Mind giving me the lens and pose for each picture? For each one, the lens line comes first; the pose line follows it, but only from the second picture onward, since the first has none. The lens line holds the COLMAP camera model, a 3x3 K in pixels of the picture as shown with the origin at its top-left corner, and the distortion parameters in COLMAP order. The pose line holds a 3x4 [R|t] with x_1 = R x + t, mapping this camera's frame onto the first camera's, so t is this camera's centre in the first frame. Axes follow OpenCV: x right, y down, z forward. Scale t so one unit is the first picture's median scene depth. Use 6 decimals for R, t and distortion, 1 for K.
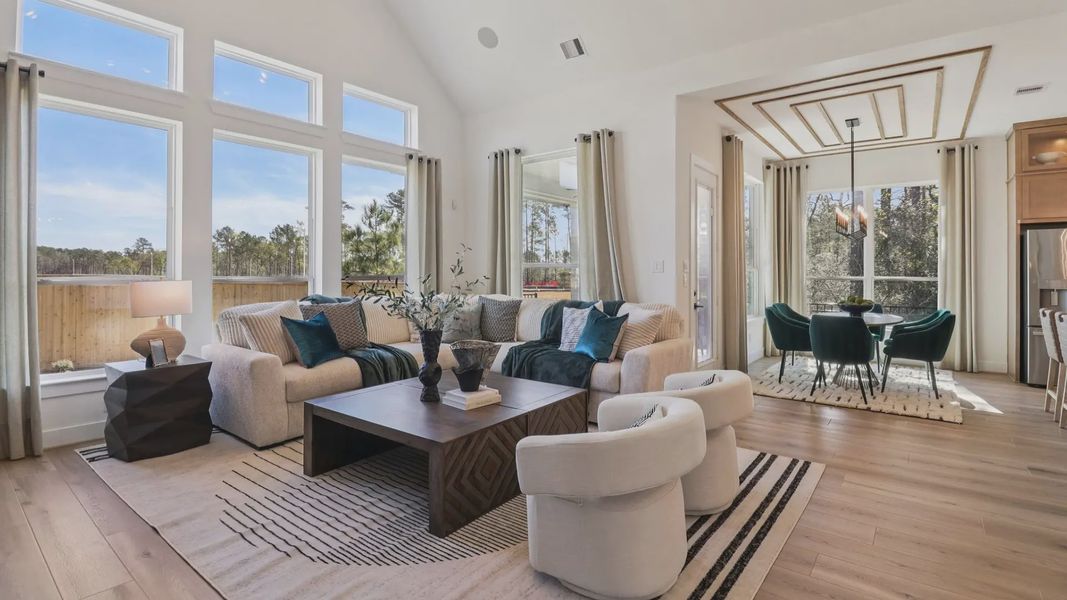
lens RADIAL K [[501.9, 0, 530.0], [0, 501.9, 272.9], [0, 0, 1]] dist [0.002514, -0.012564]
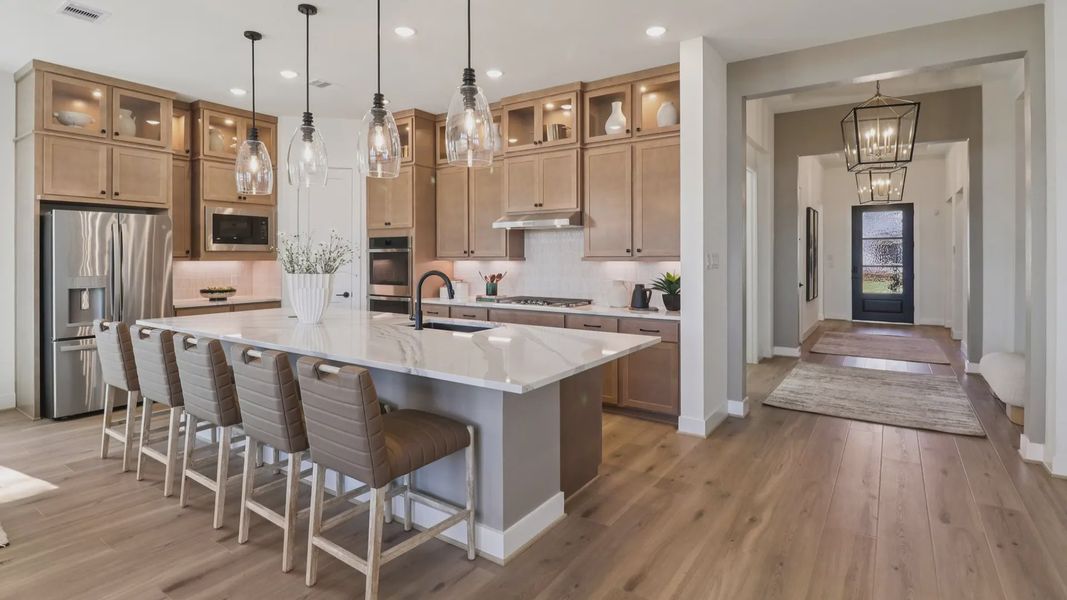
lens RADIAL K [[526.7, 0, 529.3], [0, 526.7, 260.2], [0, 0, 1]] dist [0.001194, -0.016512]
pose [[-0.058399, -0.003846, 0.998286, 0.177493], [-0.001141, 0.999992, 0.003786, -0.014037], [-0.998293, -0.000918, -0.058403, 0.315833]]
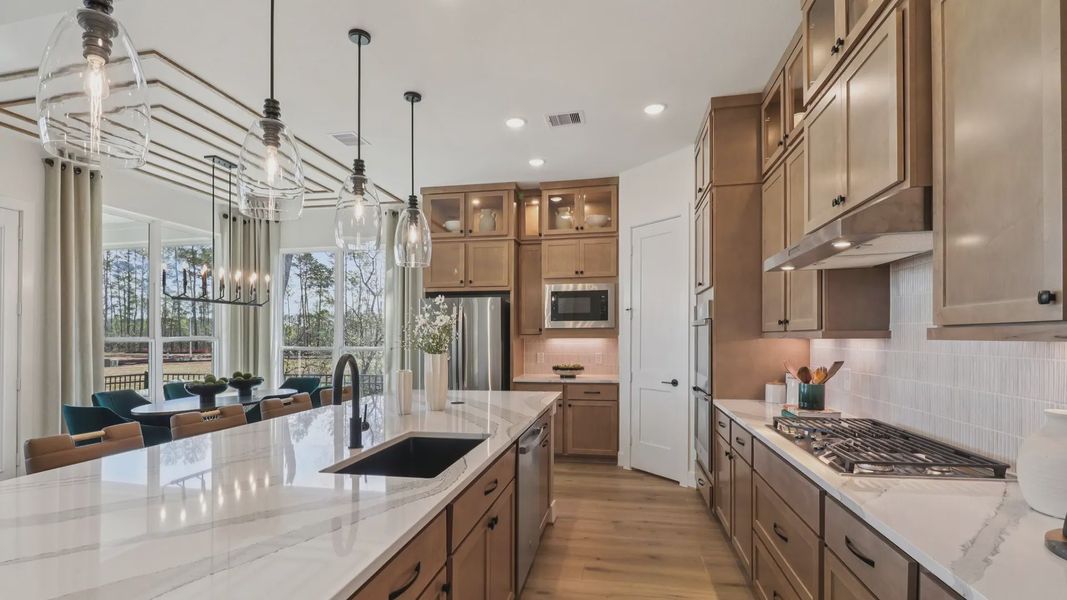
lens RADIAL K [[491.6, 0, 531.5], [0, 491.6, 336.3], [0, 0, 1]] dist [0.000693, -0.013438]
pose [[0.892821, -0.003089, 0.450402, 0.704859], [0.003500, 0.999994, -0.000079, -0.012098], [-0.450399, 0.001647, 0.892826, 0.053827]]
